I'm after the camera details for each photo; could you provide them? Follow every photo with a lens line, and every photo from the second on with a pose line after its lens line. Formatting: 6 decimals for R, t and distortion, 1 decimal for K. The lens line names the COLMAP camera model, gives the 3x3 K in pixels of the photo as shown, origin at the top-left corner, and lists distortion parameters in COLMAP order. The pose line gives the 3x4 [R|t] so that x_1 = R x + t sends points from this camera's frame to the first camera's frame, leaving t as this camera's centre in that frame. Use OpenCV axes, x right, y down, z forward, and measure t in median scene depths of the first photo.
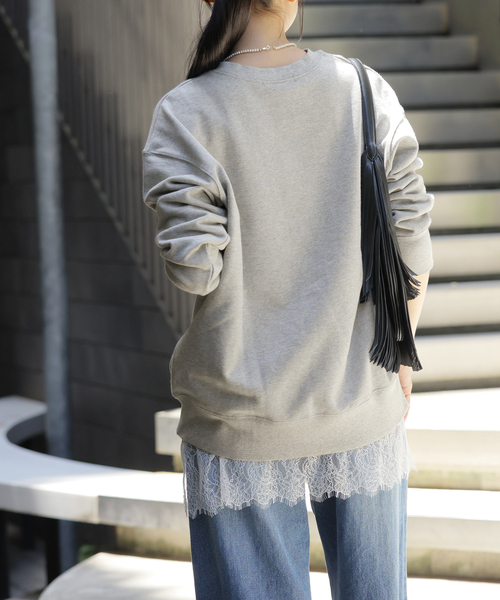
lens RADIAL K [[1509.0, 0, 249.8], [0, 1509.0, 312.3], [0, 0, 1]] dist [0.028621, 0.450392]
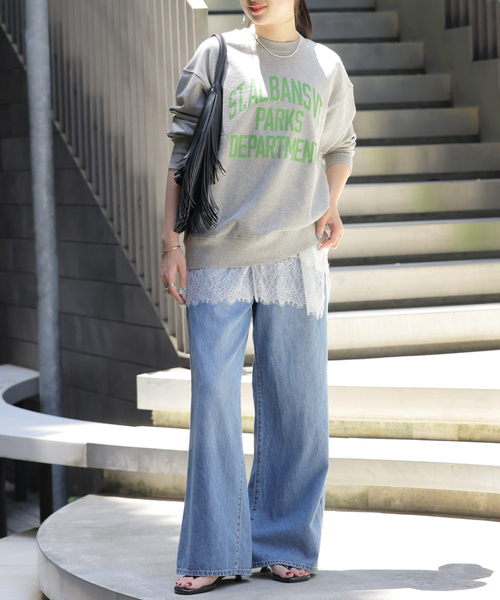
lens RADIAL K [[1625.1, 0, 250.0], [0, 1625.1, 300.0], [0, 0, 1]] dist [0.033384, -0.131873]
pose [[0.999967, 0.001664, 0.008013, 0.013318], [-0.001707, 0.999984, 0.005411, 0.002287], [-0.008004, -0.005425, 0.999953, -0.225441]]
